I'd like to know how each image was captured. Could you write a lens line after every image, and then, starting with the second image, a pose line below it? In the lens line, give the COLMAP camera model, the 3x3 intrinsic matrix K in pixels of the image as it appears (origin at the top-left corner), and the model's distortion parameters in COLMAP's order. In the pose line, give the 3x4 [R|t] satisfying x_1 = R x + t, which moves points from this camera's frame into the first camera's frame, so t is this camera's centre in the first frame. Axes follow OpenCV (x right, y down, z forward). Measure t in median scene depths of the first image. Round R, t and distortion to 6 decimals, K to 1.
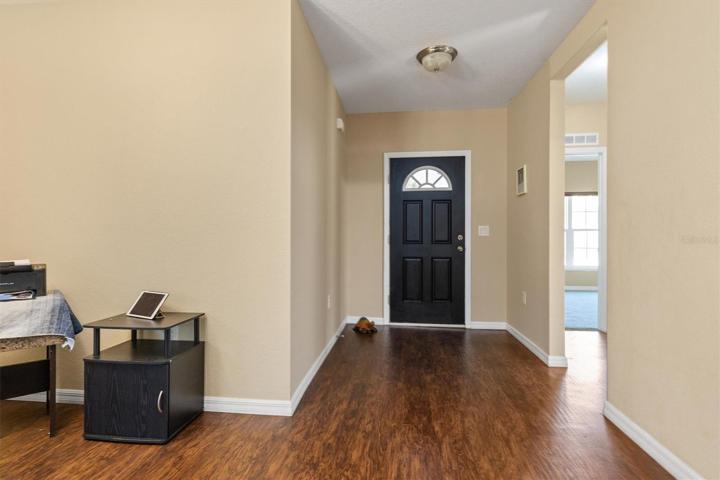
lens RADIAL K [[371.0, 0, 355.9], [0, 371.0, 237.8], [0, 0, 1]] dist [0.003964, -0.007536]
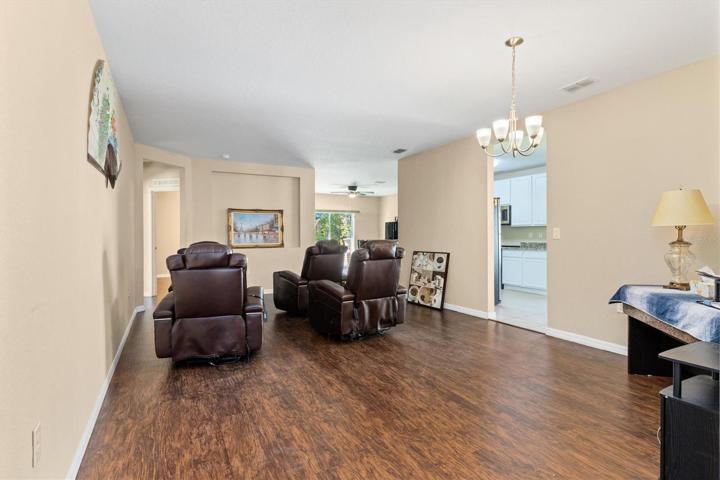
lens RADIAL K [[371.0, 0, 354.8], [0, 371.0, 238.1], [0, 0, 1]] dist [0.003964, -0.007536]
pose [[-0.838797, 0.009645, -0.544359, 0.504606], [0.003855, 0.999923, 0.011777, -0.050635], [0.544431, 0.007780, -0.838769, 1.136548]]
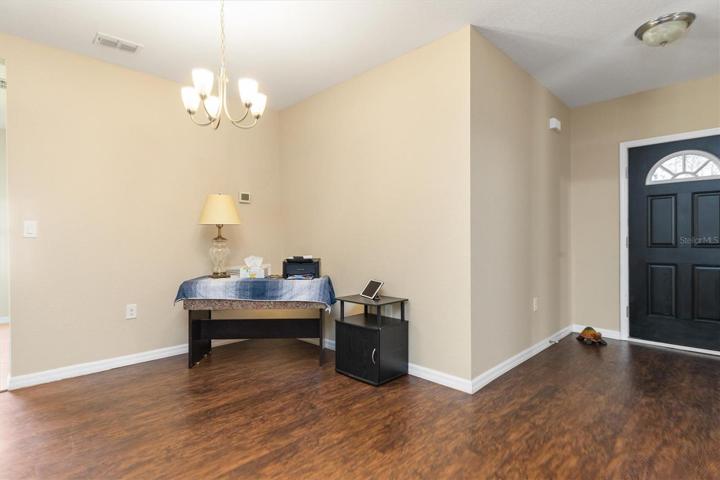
lens RADIAL K [[371.0, 0, 358.1], [0, 371.0, 239.5], [0, 0, 1]] dist [0.003964, -0.007536]
pose [[0.781552, -0.004152, -0.623827, 0.270315], [0.004913, 0.999988, -0.000500, -0.008543], [0.623821, -0.002674, 0.781563, -0.134496]]
